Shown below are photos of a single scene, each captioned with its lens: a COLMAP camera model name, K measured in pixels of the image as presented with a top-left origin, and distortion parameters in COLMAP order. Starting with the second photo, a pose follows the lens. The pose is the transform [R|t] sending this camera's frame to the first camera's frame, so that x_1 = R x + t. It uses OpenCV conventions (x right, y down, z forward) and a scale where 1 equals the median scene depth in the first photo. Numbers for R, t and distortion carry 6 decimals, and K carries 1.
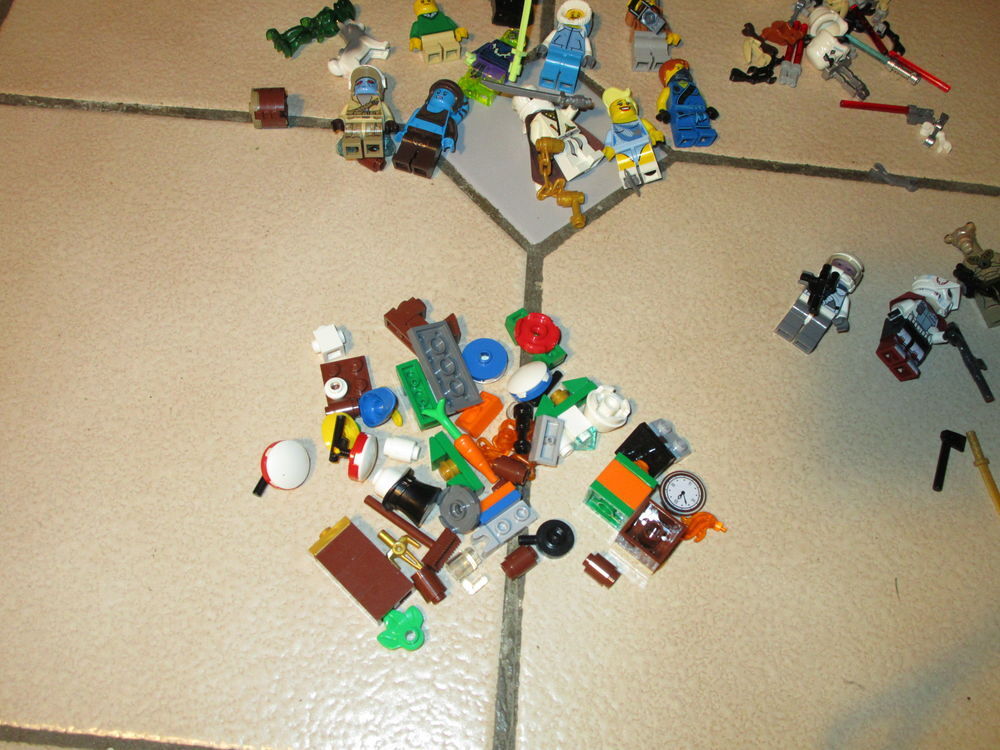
lens RADIAL K [[917.0, 0, 493.5], [0, 917.0, 380.0], [0, 0, 1]] dist [-0.081537, 0.026387]
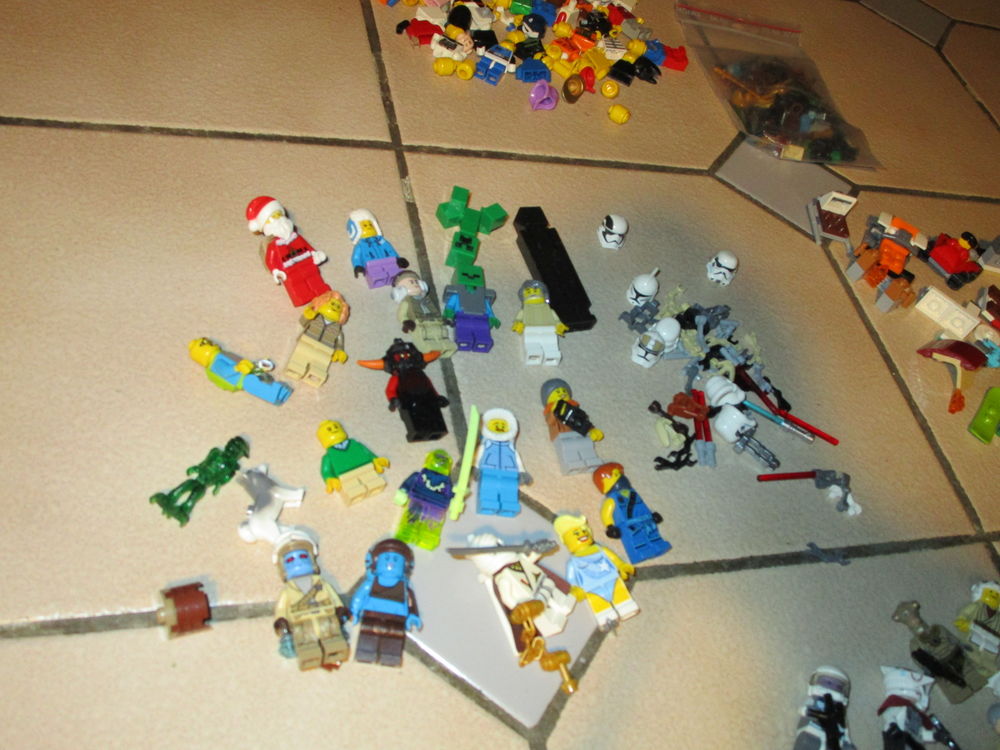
lens RADIAL K [[917.0, 0, 493.5], [0, 917.0, 380.0], [0, 0, 1]] dist [-0.081537, 0.026387]
pose [[0.934229, -0.103817, 0.341229, -0.243979], [0.152827, 0.980944, -0.119969, -0.363942], [-0.322272, 0.164228, 0.932293, 0.138632]]
